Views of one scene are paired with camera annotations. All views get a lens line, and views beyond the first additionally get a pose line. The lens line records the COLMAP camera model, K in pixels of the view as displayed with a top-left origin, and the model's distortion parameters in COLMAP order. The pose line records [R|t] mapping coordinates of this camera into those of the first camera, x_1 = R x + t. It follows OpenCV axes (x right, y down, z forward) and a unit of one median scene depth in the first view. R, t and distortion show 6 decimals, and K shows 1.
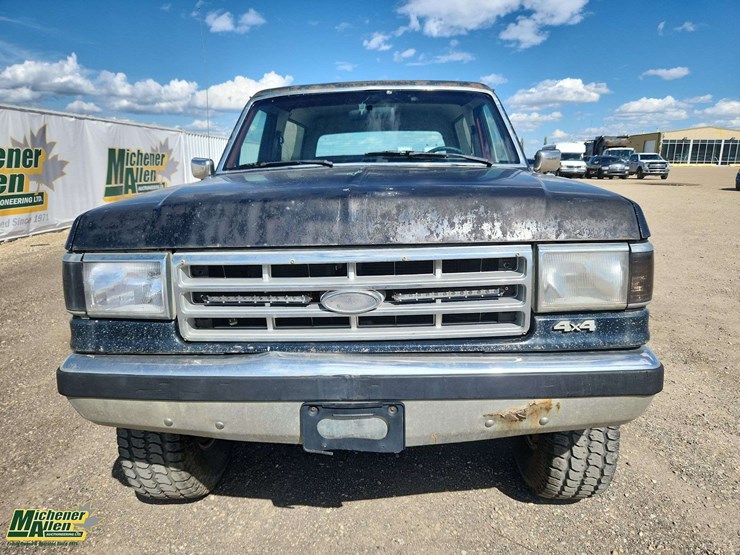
lens RADIAL K [[520.0, 0, 383.7], [0, 520.0, 276.7], [0, 0, 1]] dist [0.027446, -0.016738]
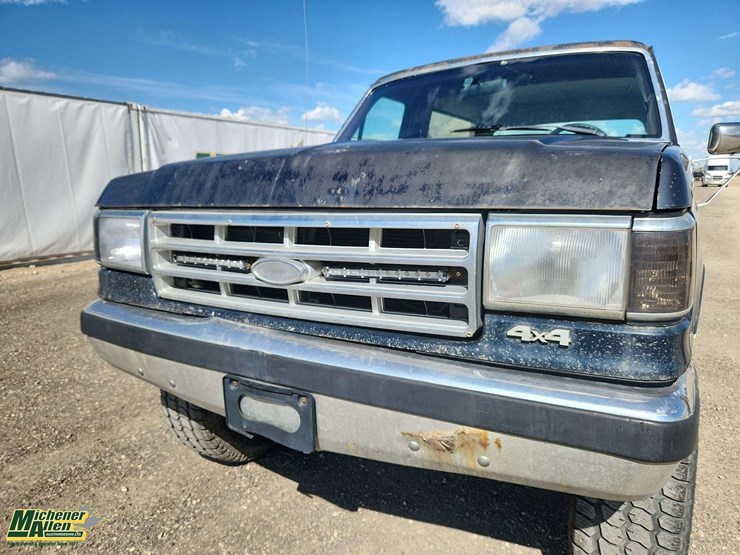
lens RADIAL K [[520.0, 0, 365.0], [0, 520.0, 278.7], [0, 0, 1]] dist [0.027446, -0.016738]
pose [[0.876072, 0.092303, -0.473264, 0.480280], [-0.103434, 0.994633, 0.002519, 0.042763], [0.470956, 0.046745, 0.880917, 0.281273]]
